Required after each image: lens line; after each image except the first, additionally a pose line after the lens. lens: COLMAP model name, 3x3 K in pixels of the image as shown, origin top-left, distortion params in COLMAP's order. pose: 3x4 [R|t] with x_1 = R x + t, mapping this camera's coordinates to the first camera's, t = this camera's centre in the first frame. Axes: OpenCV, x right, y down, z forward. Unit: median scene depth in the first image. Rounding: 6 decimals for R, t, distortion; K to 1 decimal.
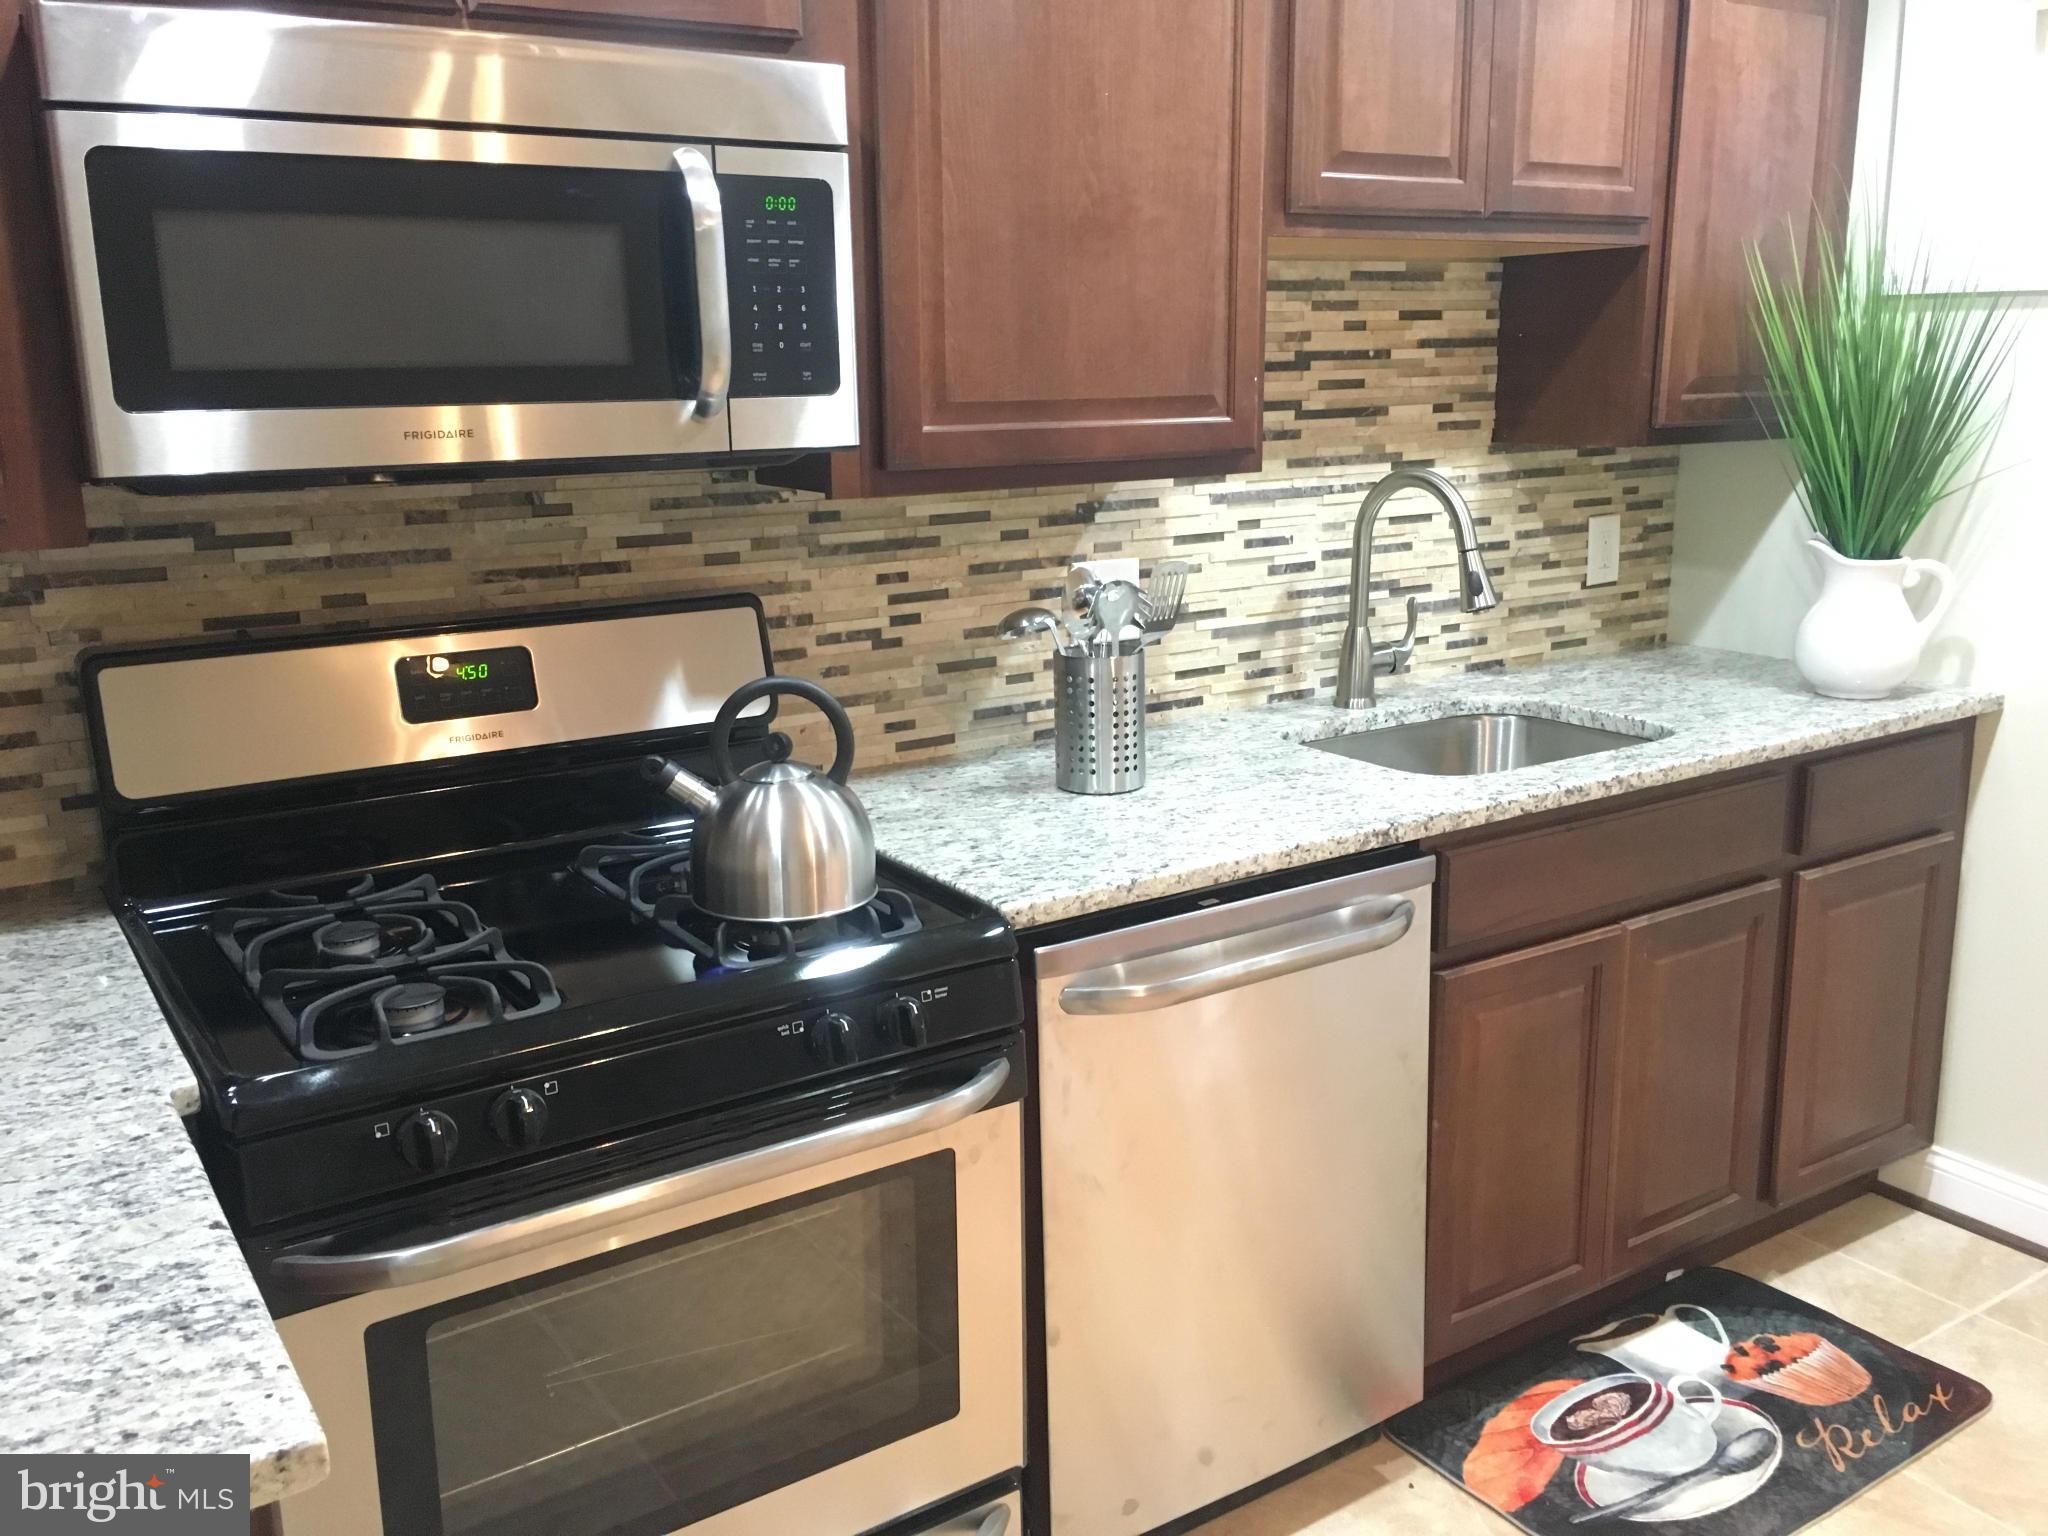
lens RADIAL K [[1739.0, 0, 1019.1], [0, 1739.0, 750.7], [0, 0, 1]] dist [0.077492, -0.108616]
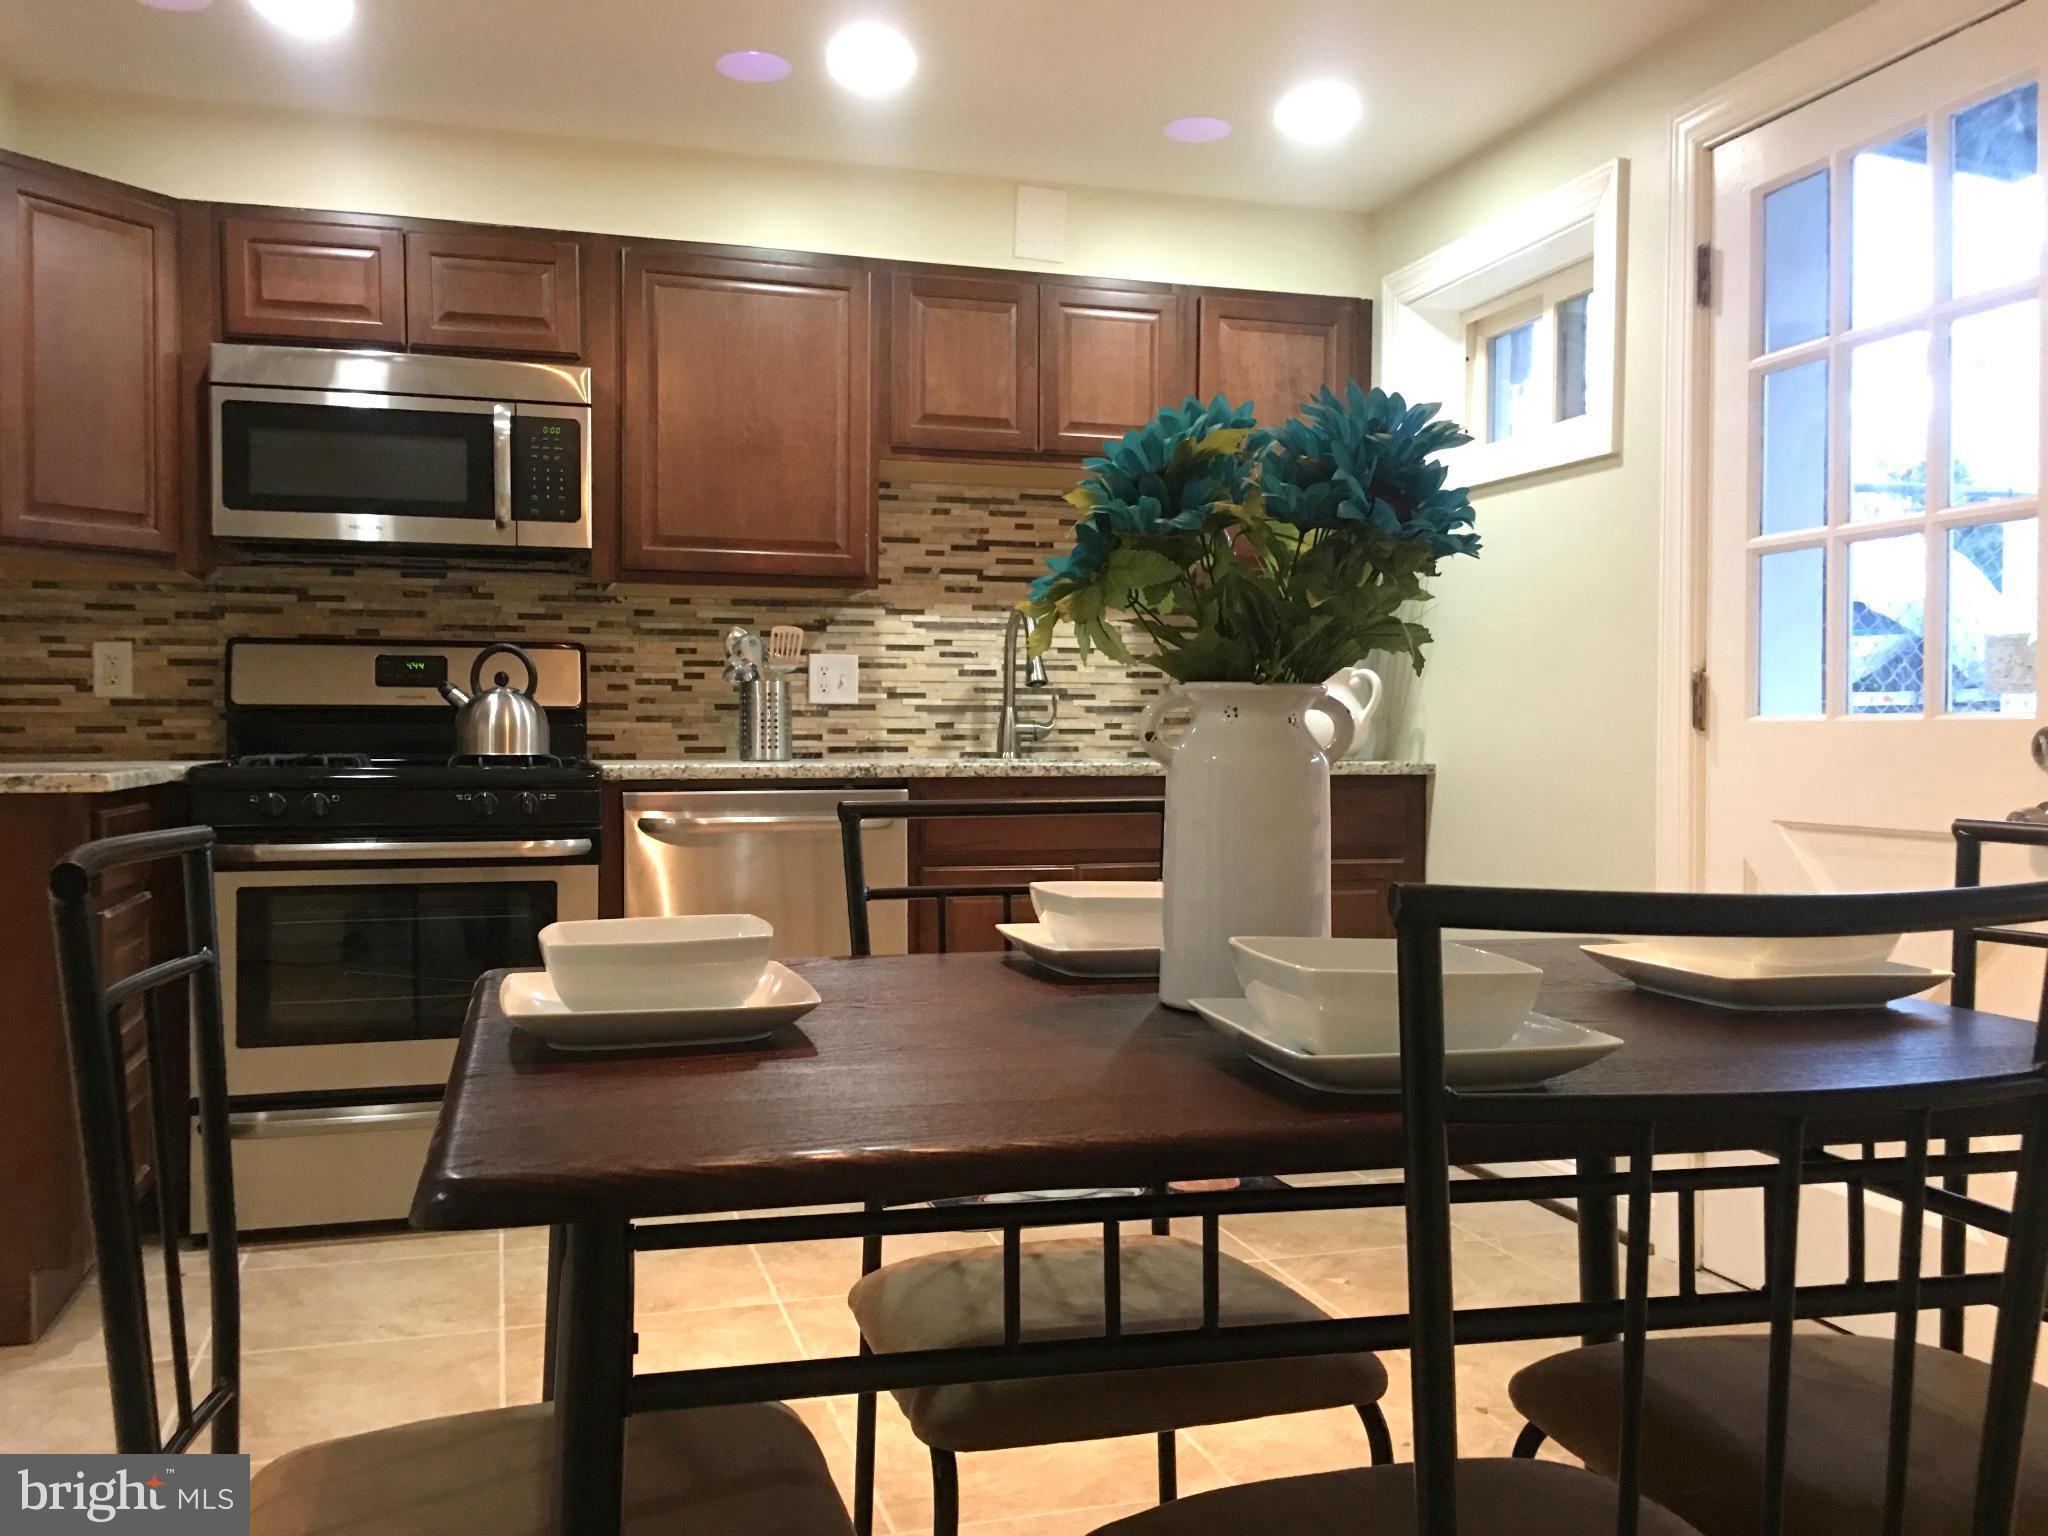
lens RADIAL K [[1739.0, 0, 1019.1], [0, 1739.0, 750.7], [0, 0, 1]] dist [0.077492, -0.108616]
pose [[0.957500, 0.022731, -0.287538, 0.729493], [-0.081997, 0.977210, -0.195799, 0.304494], [0.276534, 0.211054, 0.937542, -0.513771]]
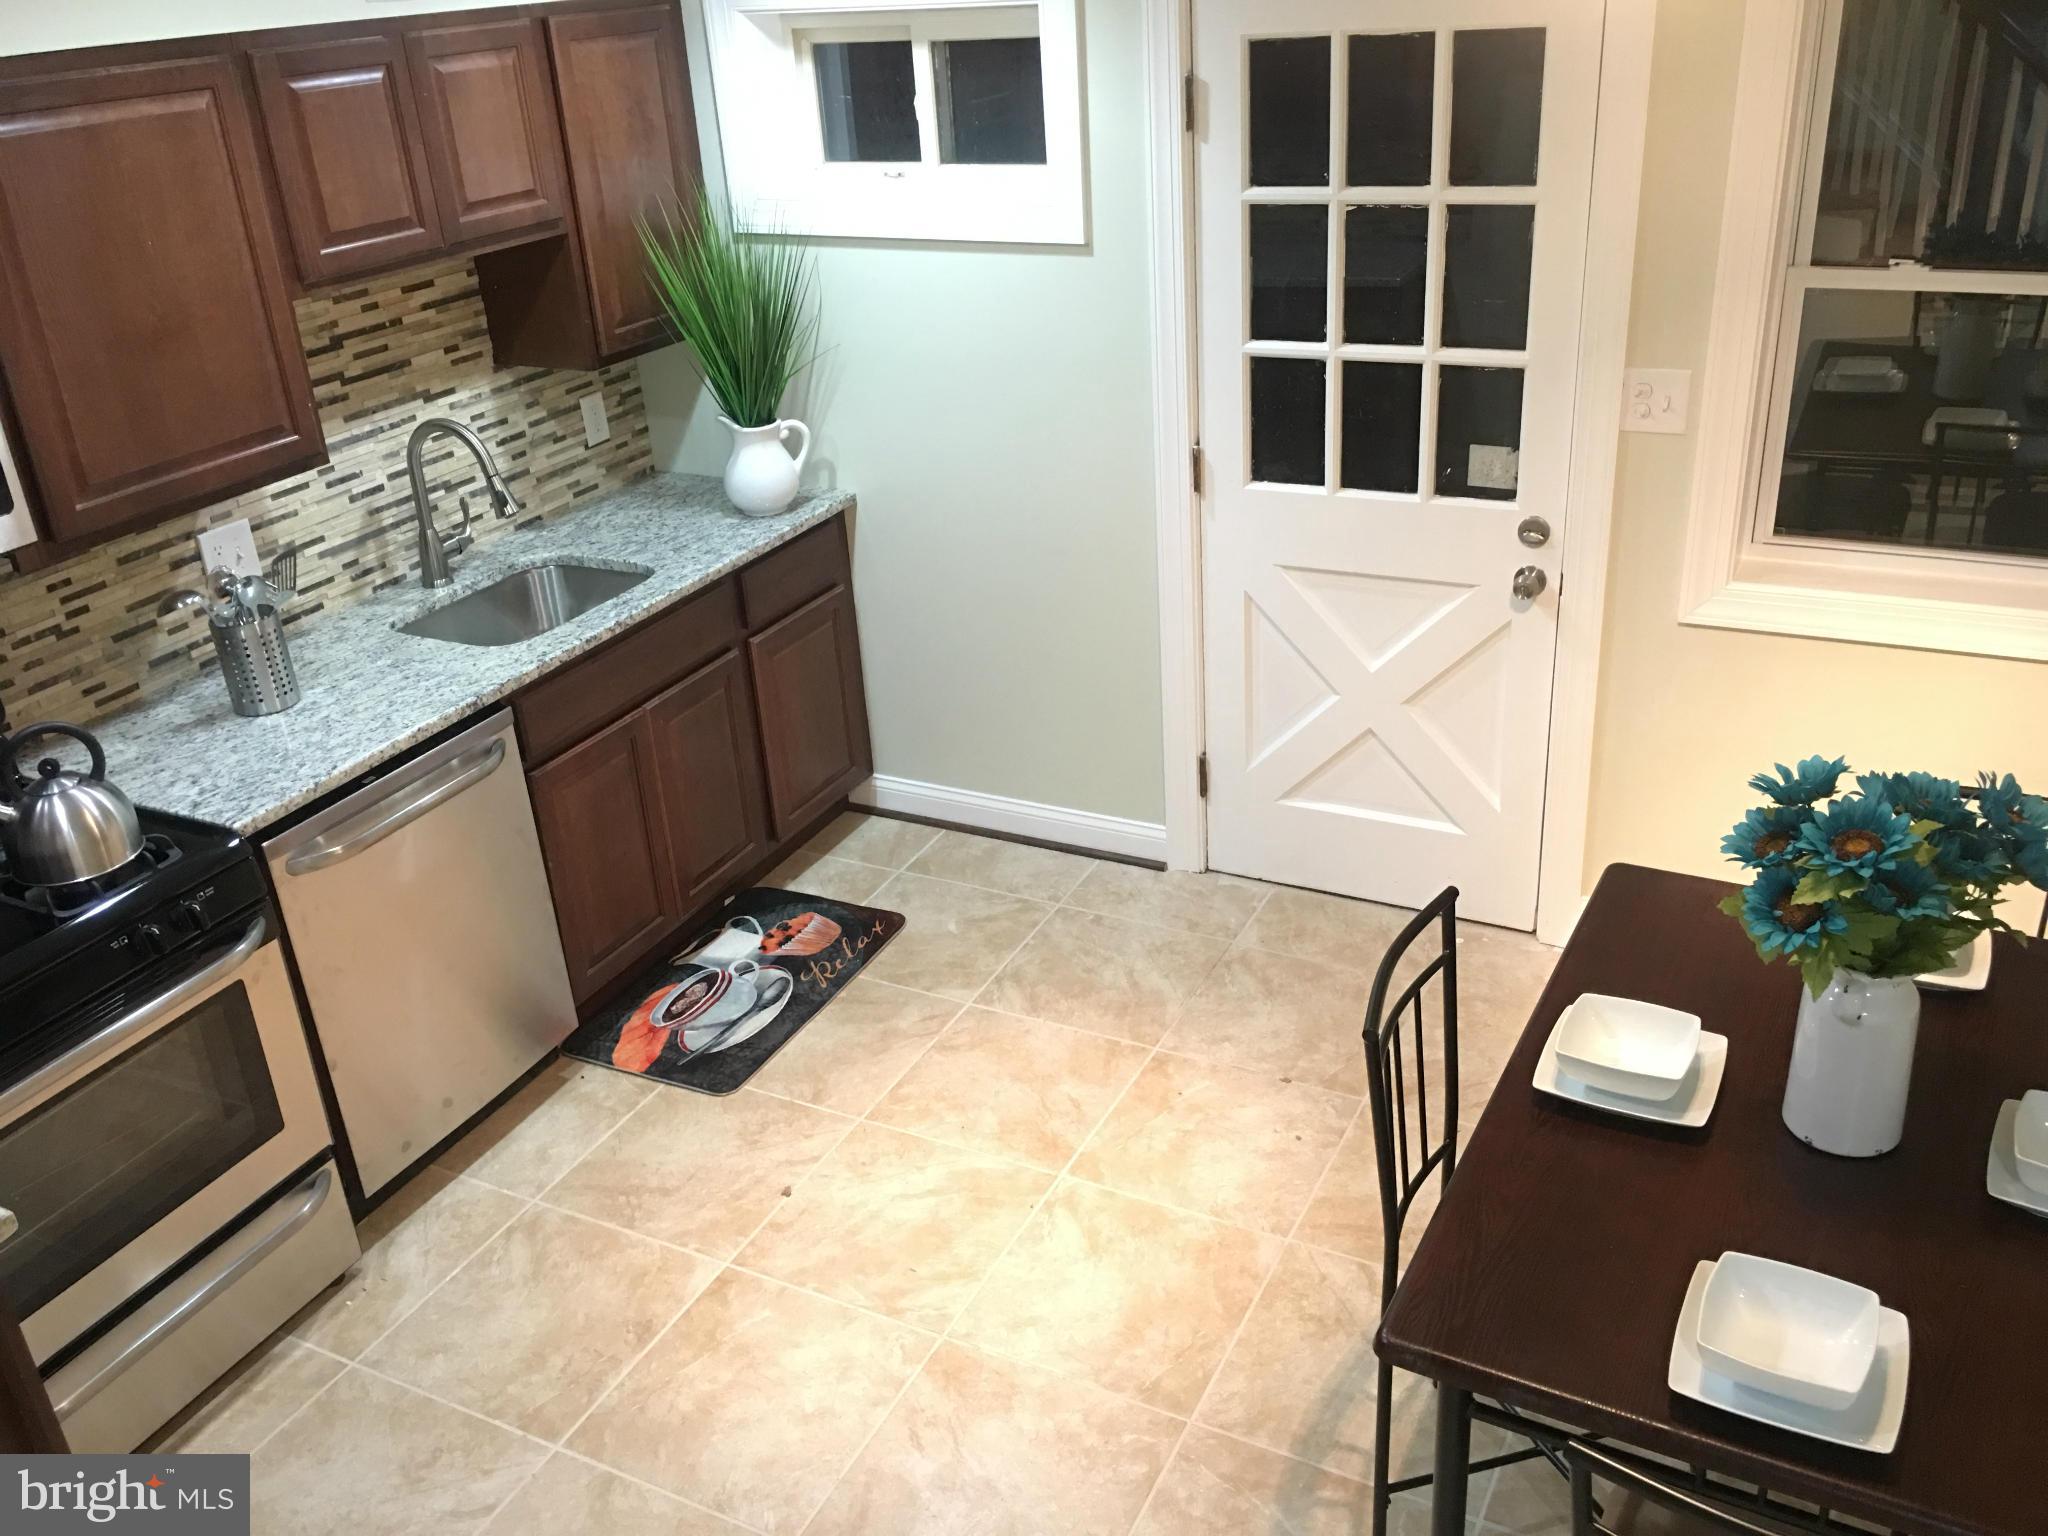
lens RADIAL K [[1739.0, 0, 1019.1], [0, 1739.0, 750.7], [0, 0, 1]] dist [0.077492, -0.108616]
pose [[0.869550, -0.245195, 0.428675, -0.041574], [0.154907, 0.959650, 0.234681, -0.173893], [-0.468921, -0.137662, 0.872446, -0.514382]]
